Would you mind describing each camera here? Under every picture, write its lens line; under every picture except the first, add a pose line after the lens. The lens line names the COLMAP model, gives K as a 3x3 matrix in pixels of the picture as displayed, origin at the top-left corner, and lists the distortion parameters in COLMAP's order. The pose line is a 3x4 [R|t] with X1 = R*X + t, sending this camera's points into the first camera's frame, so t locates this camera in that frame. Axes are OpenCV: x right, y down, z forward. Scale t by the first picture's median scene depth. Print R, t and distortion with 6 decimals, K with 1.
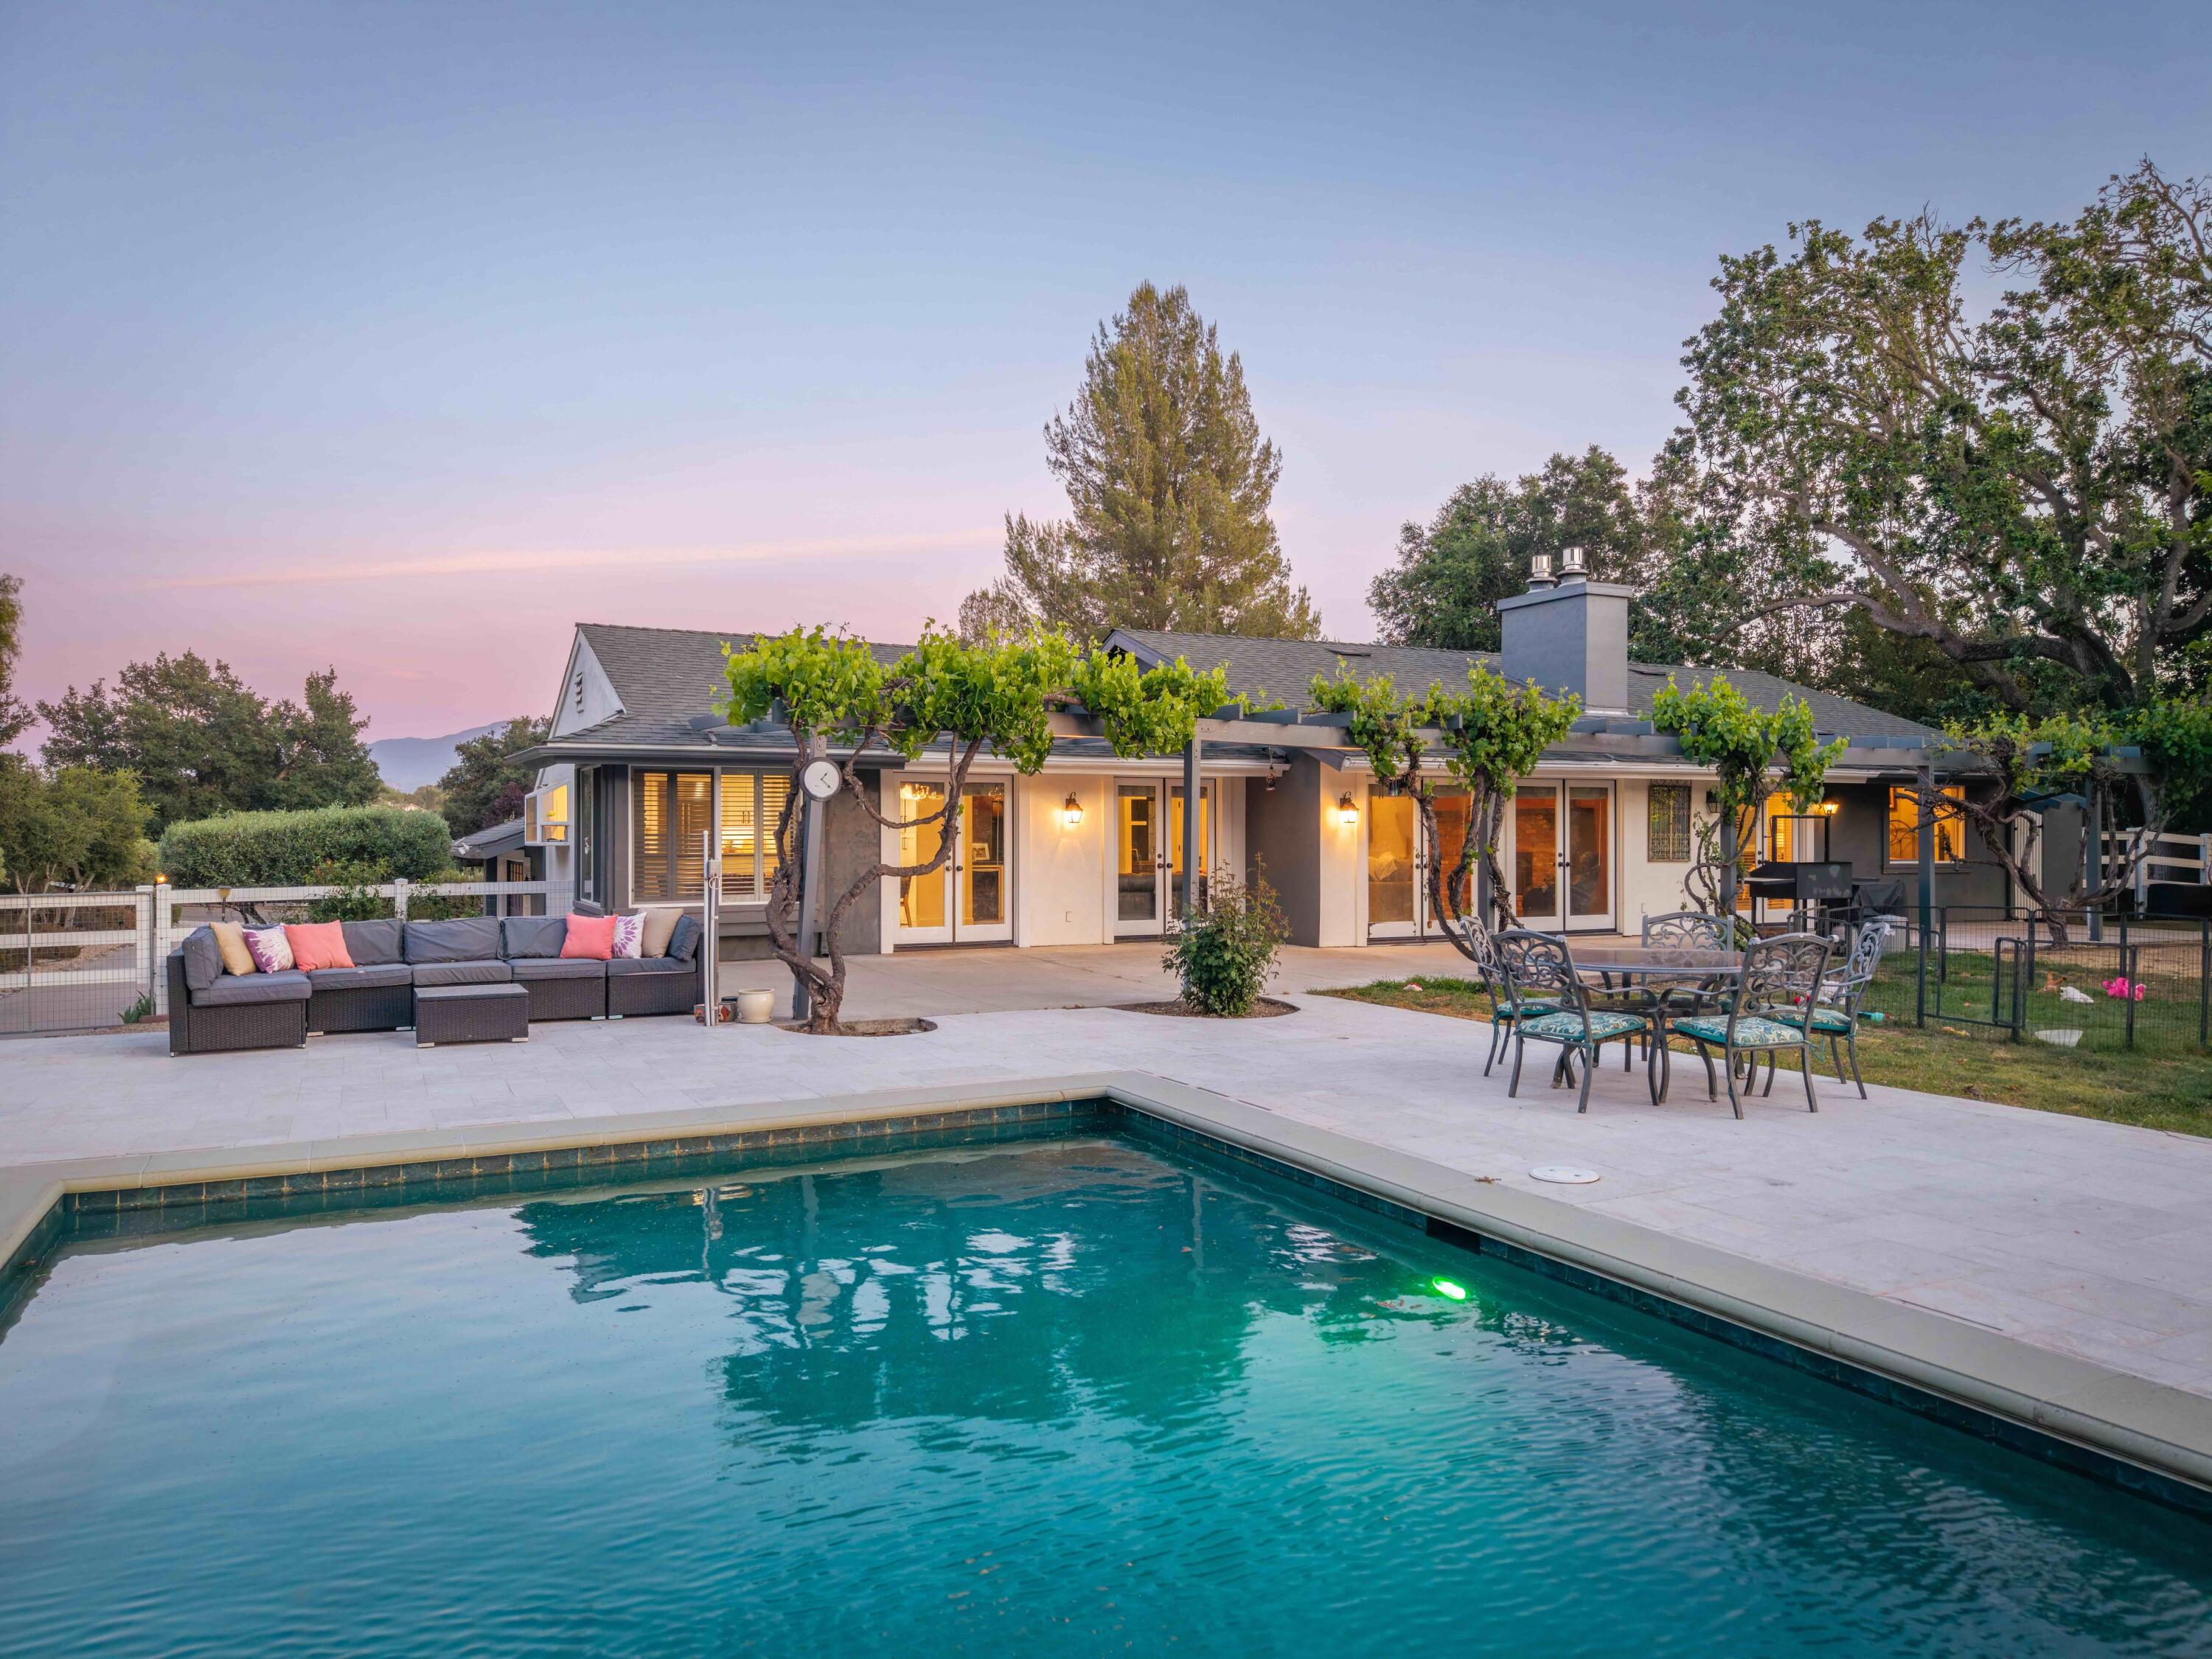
lens RADIAL K [[1487.4, 0, 1110.9], [0, 1487.4, 816.9], [0, 0, 1]] dist [0.037039, -0.028569]
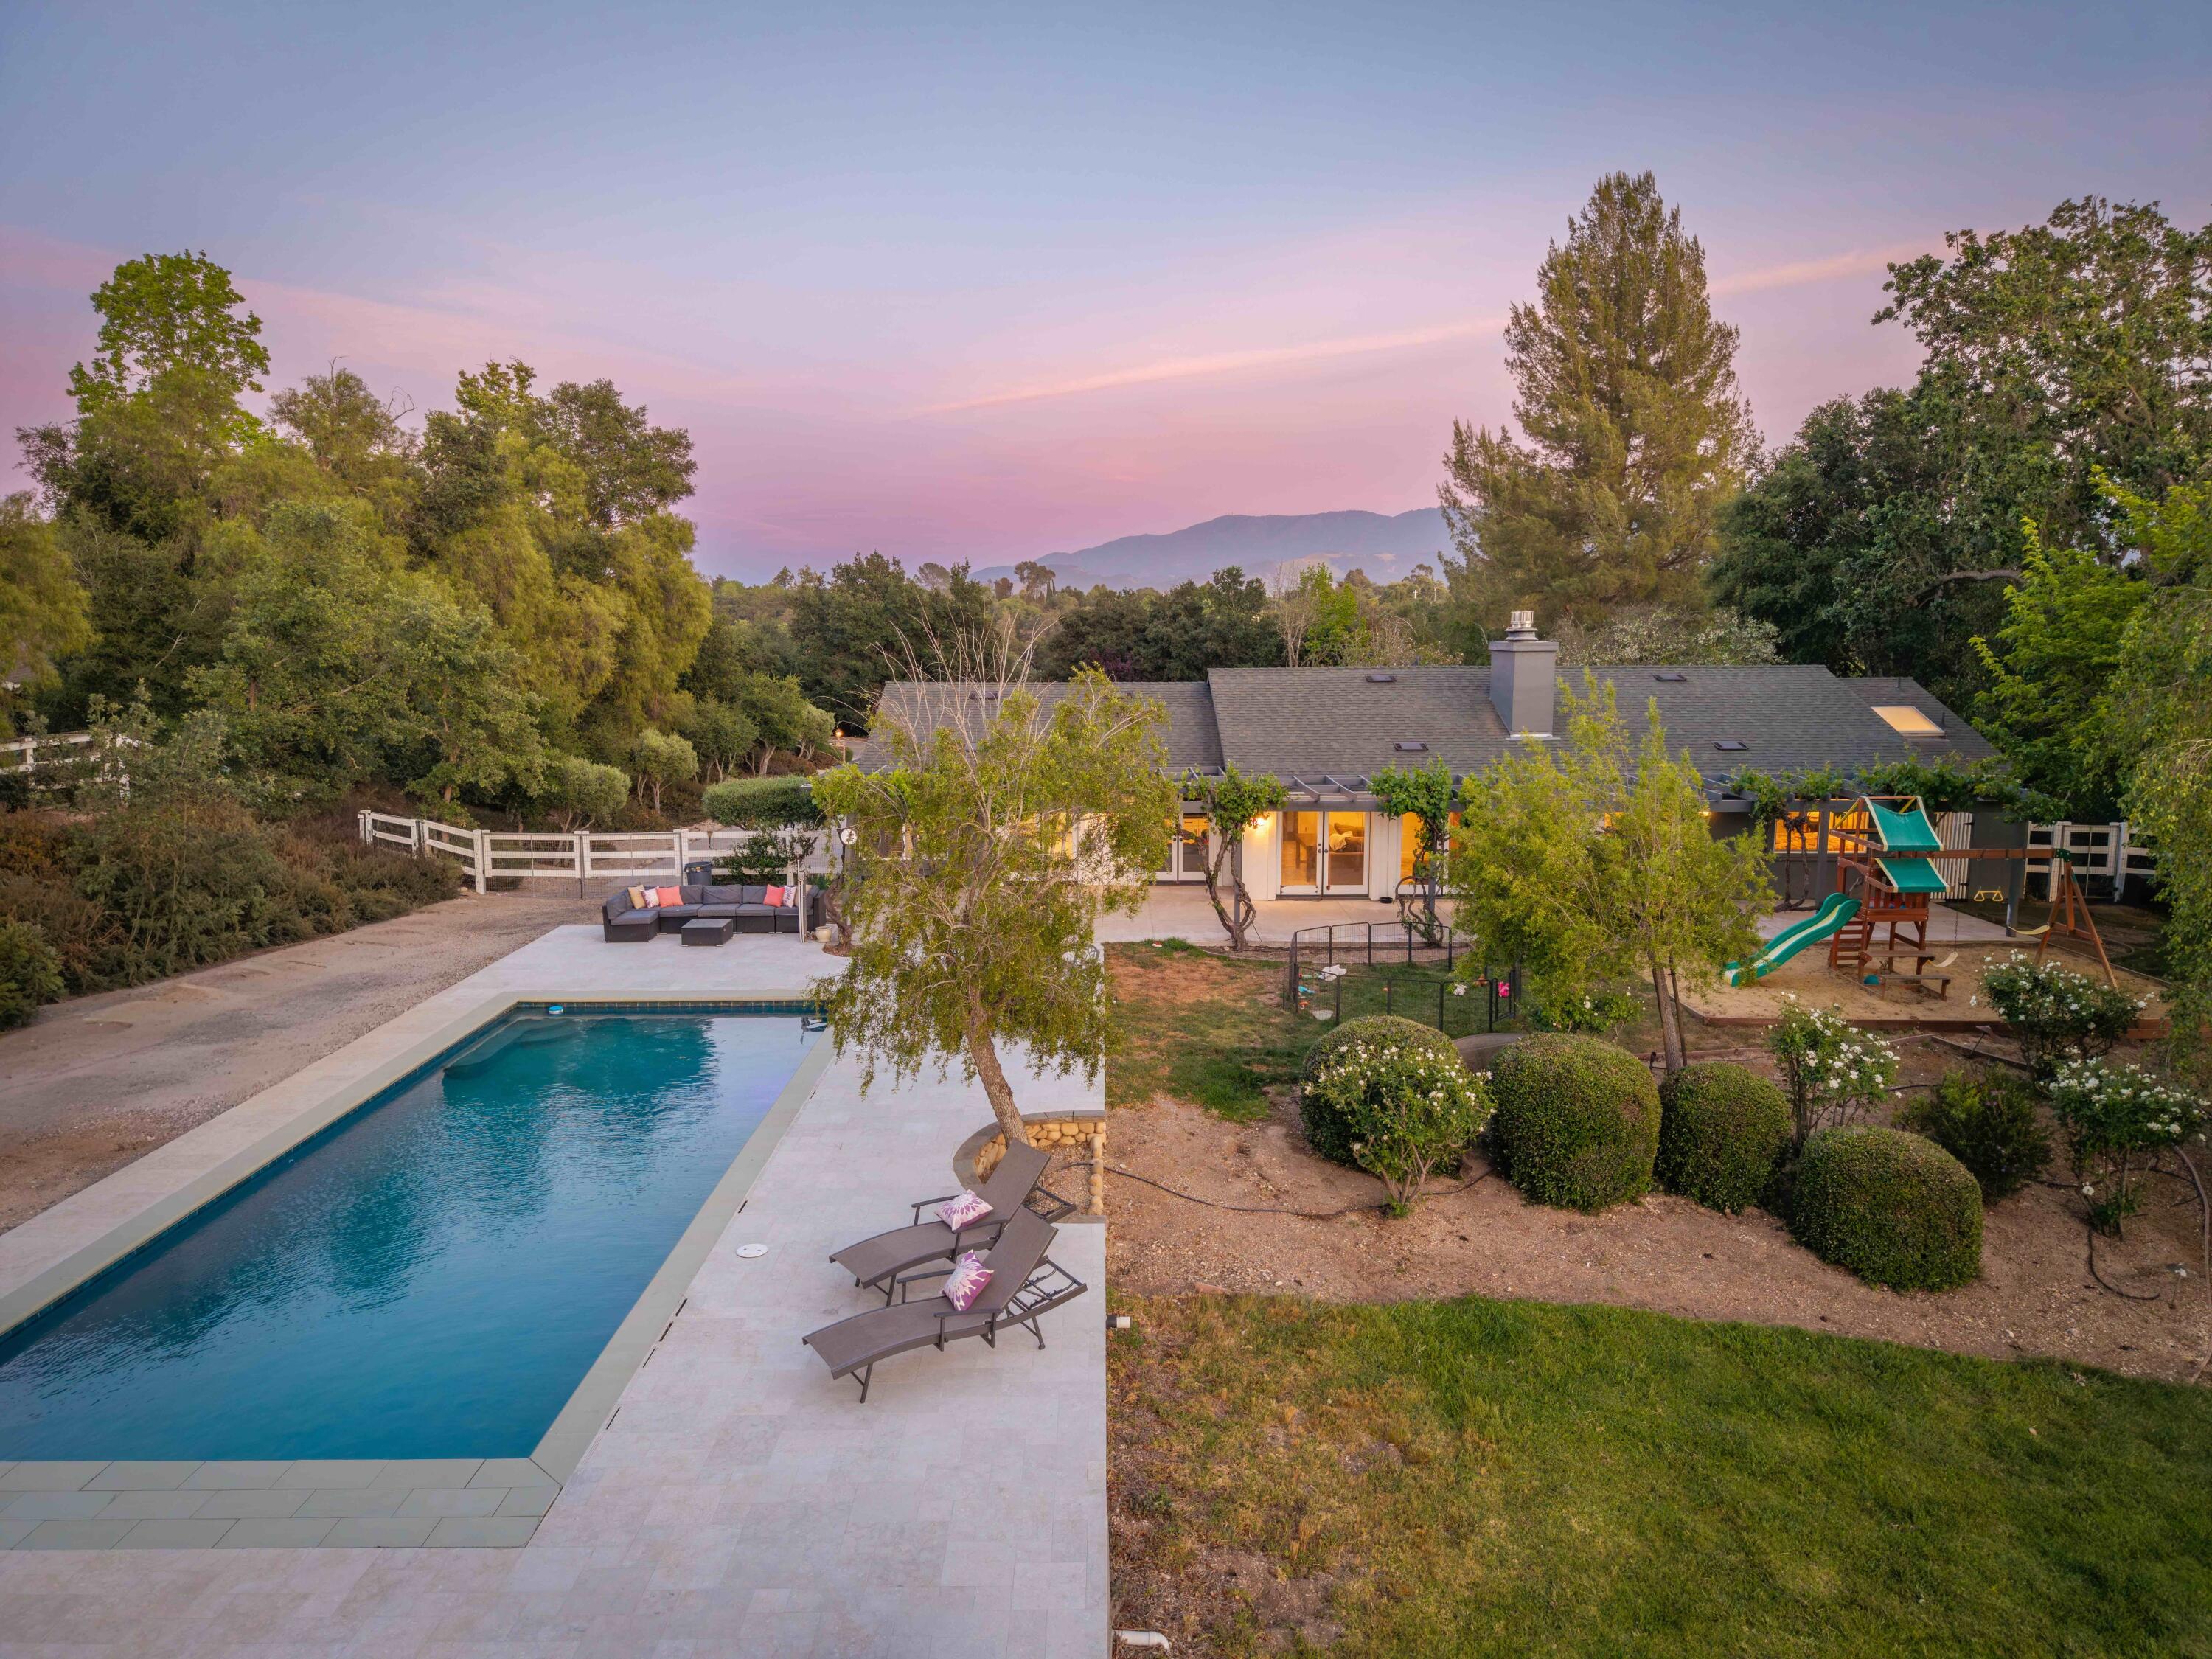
lens RADIAL K [[1487.4, 0, 1104.4], [0, 1487.4, 843.3], [0, 0, 1]] dist [0.037039, -0.028569]
pose [[0.892070, 0.066472, -0.446981, 0.208161], [0.005776, 0.987364, 0.158362, -0.066577], [0.451860, -0.143852, 0.880414, -0.143605]]
